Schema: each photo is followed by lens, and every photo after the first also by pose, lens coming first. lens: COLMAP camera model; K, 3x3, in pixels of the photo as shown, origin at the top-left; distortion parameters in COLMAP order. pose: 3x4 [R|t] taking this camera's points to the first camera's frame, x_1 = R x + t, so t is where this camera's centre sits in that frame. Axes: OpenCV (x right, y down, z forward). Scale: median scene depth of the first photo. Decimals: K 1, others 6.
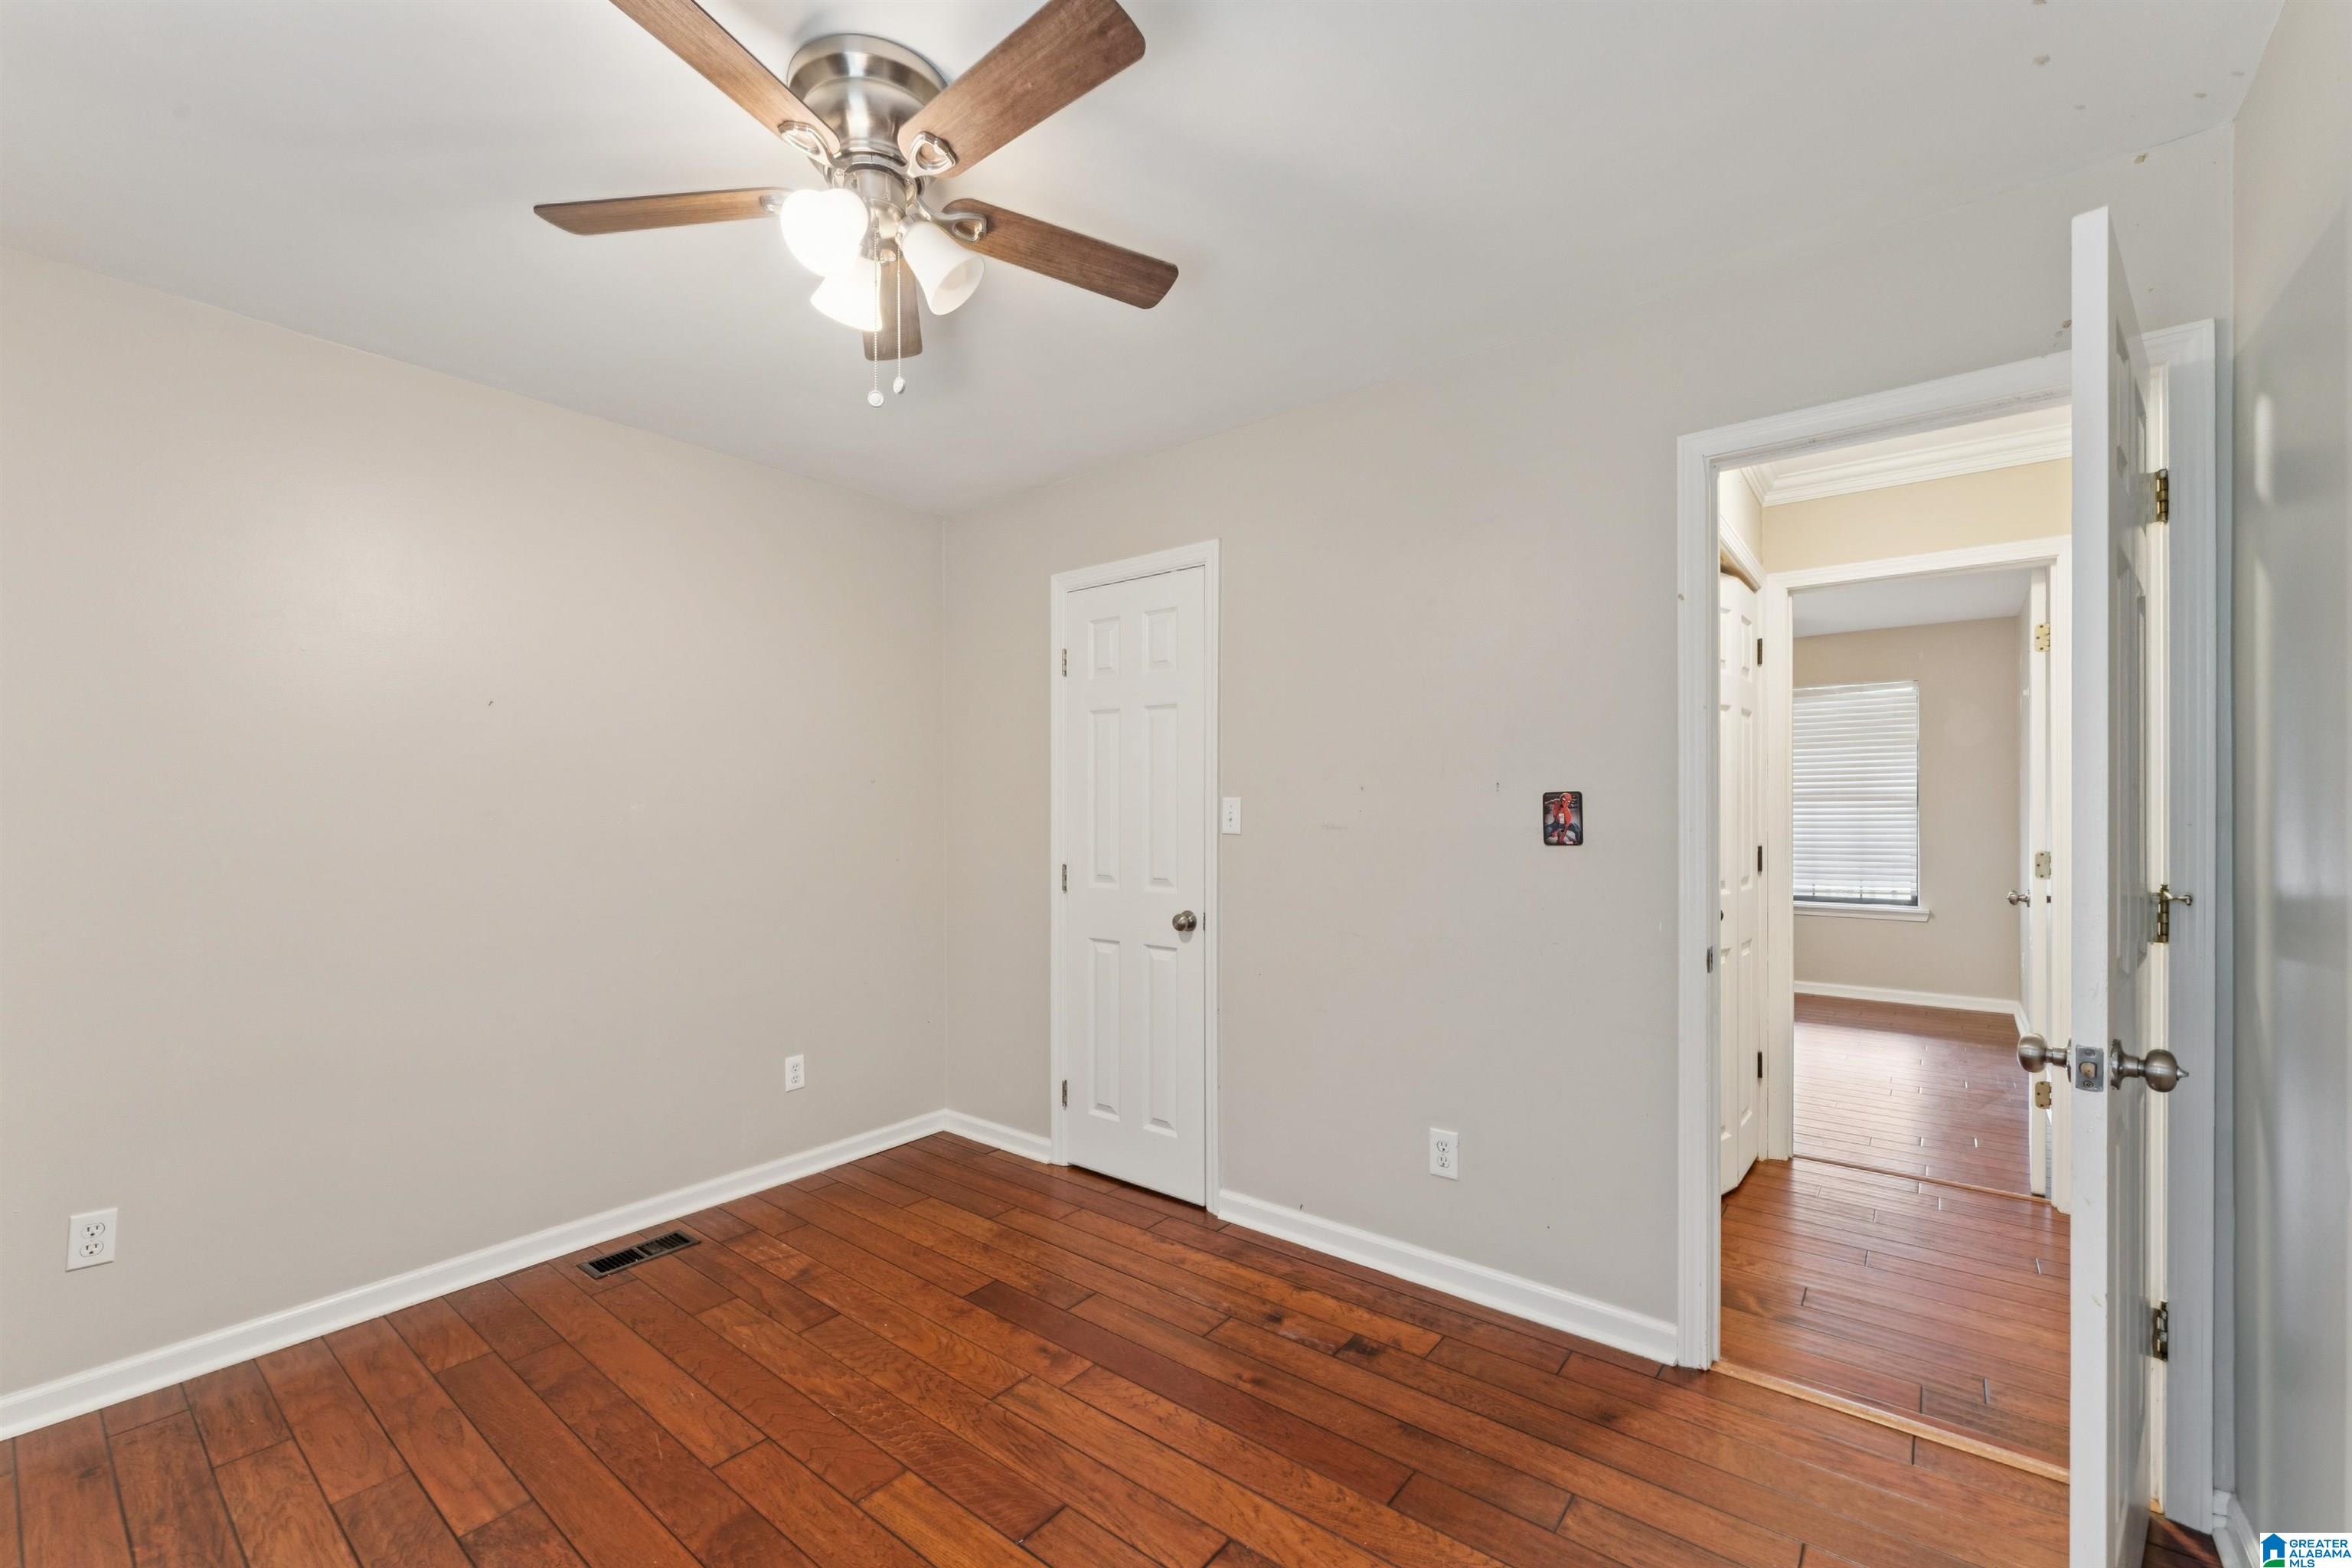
lens RADIAL K [[960.8, 0, 1178.5], [0, 960.8, 793.4], [0, 0, 1]] dist [-0.000164, -0.000617]
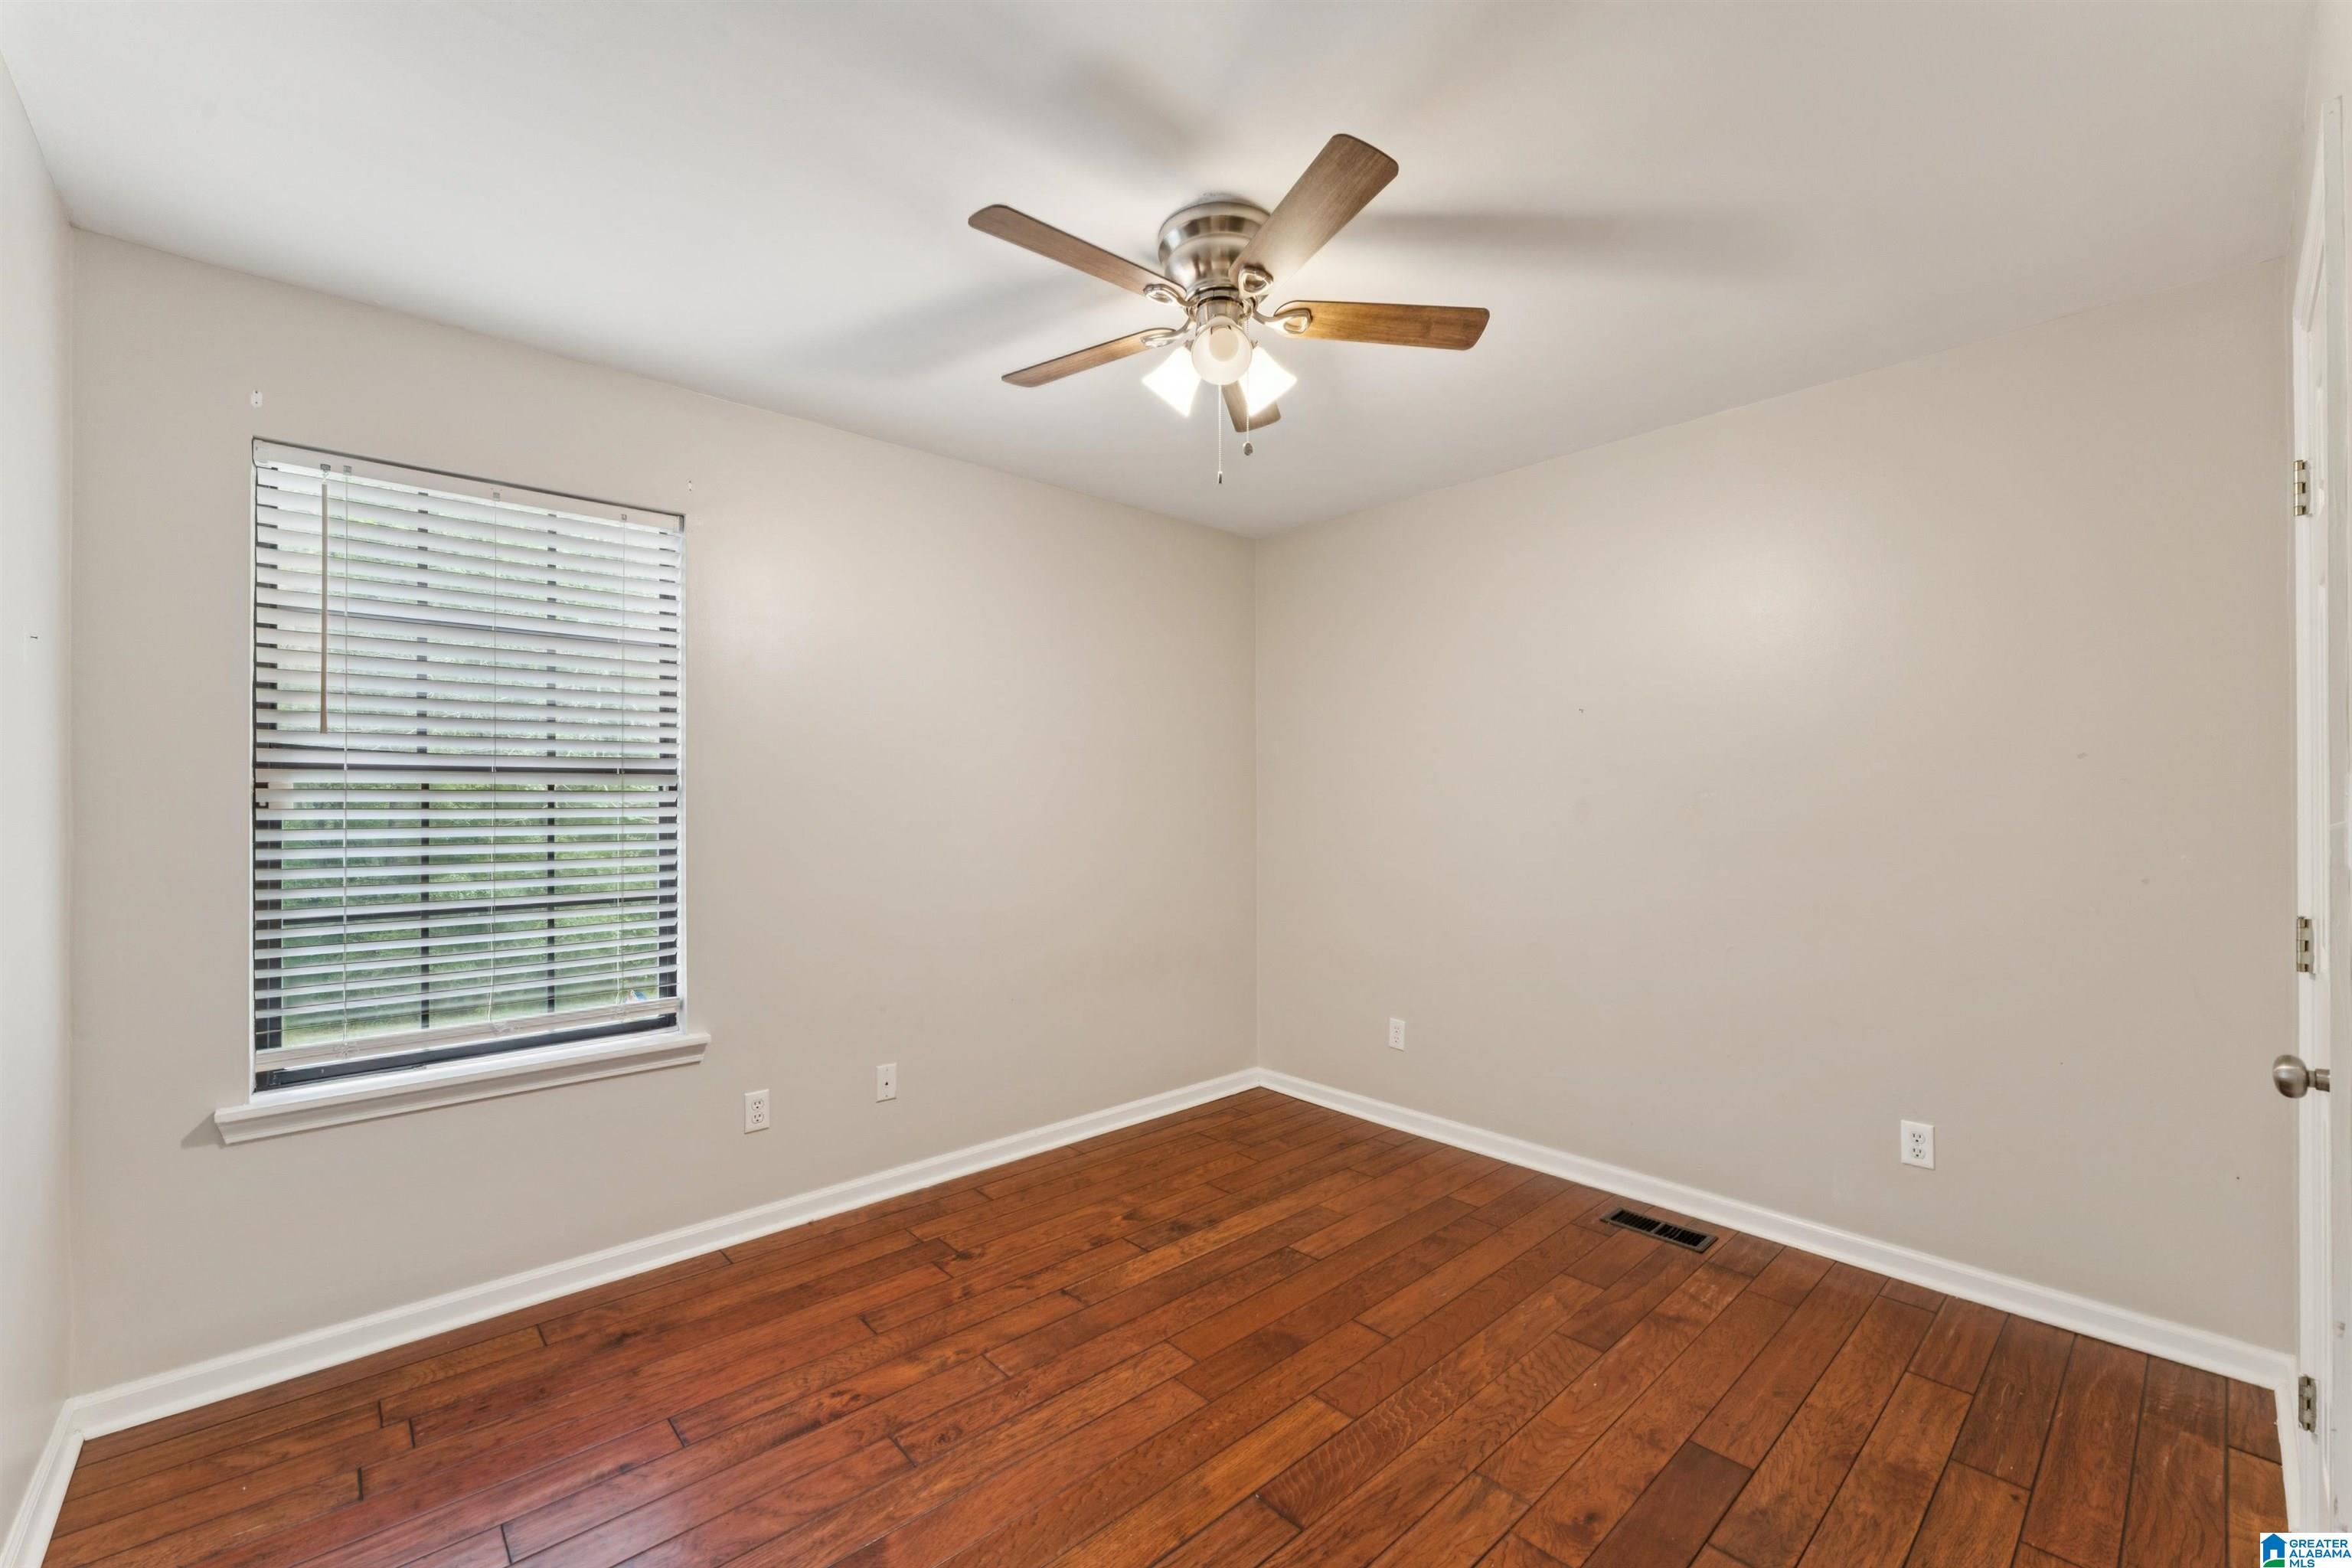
lens RADIAL K [[960.8, 0, 1176.1], [0, 960.8, 792.6], [0, 0, 1]] dist [-0.000164, -0.000617]
pose [[-0.168199, -0.001487, -0.985752, 0.702497], [0.020880, 0.999769, -0.005070, 0.007237], [0.985532, -0.021435, -0.168129, 0.870654]]
